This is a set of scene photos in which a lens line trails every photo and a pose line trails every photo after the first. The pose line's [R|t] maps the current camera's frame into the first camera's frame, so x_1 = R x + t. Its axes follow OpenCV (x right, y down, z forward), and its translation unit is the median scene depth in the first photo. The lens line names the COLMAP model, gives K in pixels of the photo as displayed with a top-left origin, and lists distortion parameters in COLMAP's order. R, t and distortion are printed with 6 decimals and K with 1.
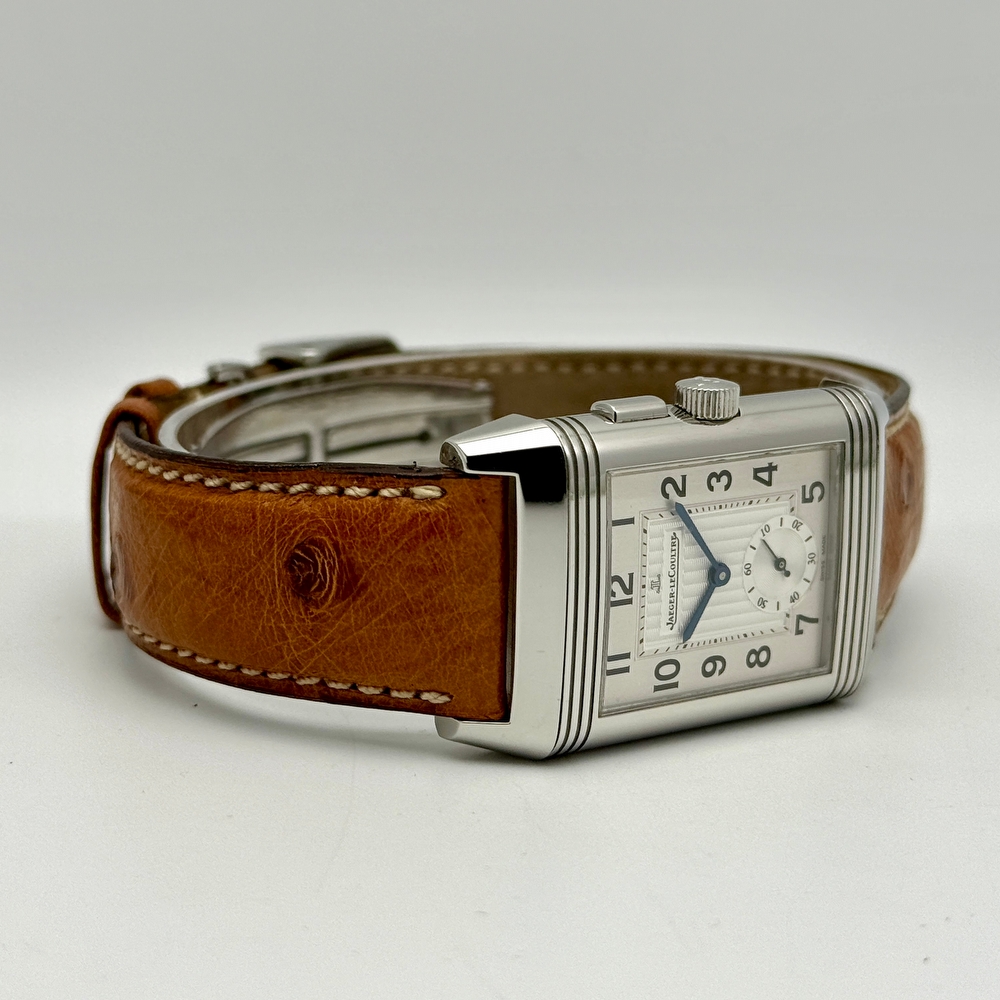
lens RADIAL K [[2682.4, 0, 500.0], [0, 2682.4, 500.0], [0, 0, 1]] dist [0.442903, 0.059390]
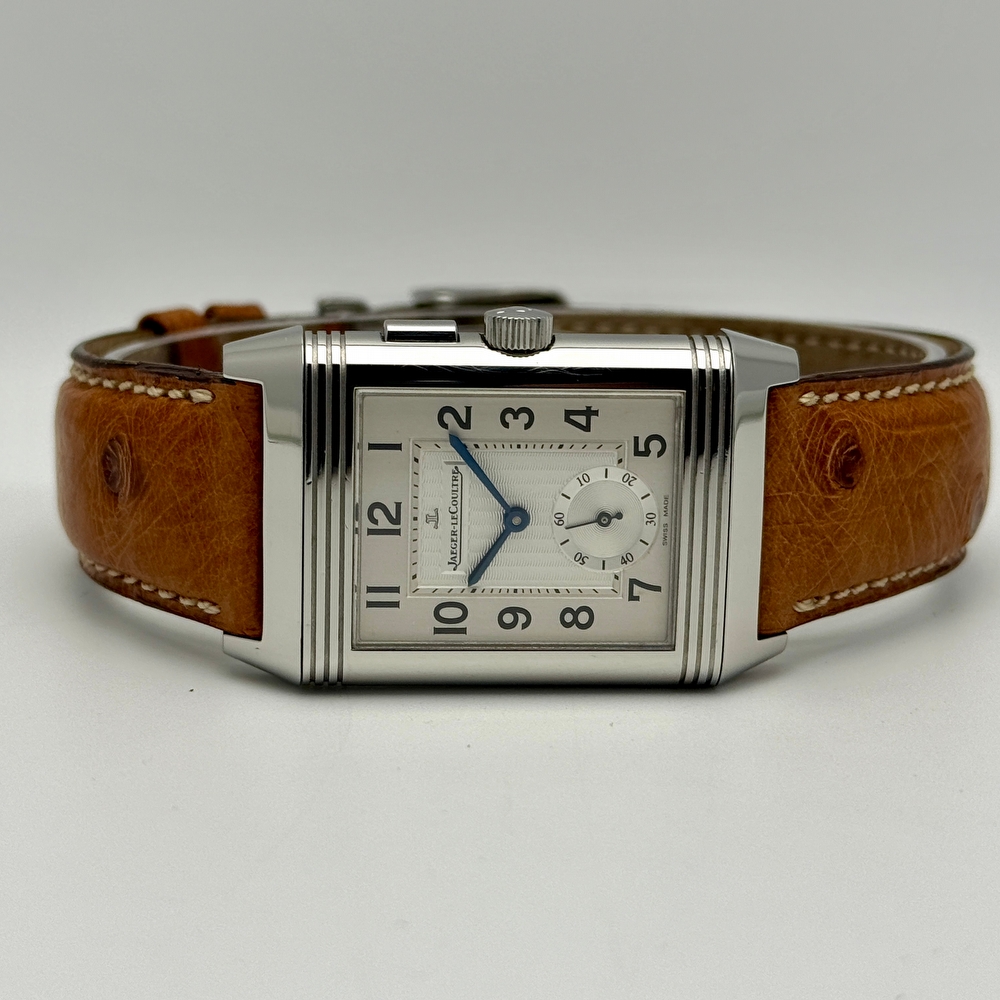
lens RADIAL K [[2682.4, 0, 500.0], [0, 2682.4, 500.0], [0, 0, 1]] dist [0.442903, 0.059390]
pose [[0.858368, 0.095593, -0.504050, 0.555745], [-0.113743, 0.993496, -0.005281, 0.027138], [0.500267, 0.061865, 0.863658, 0.194927]]
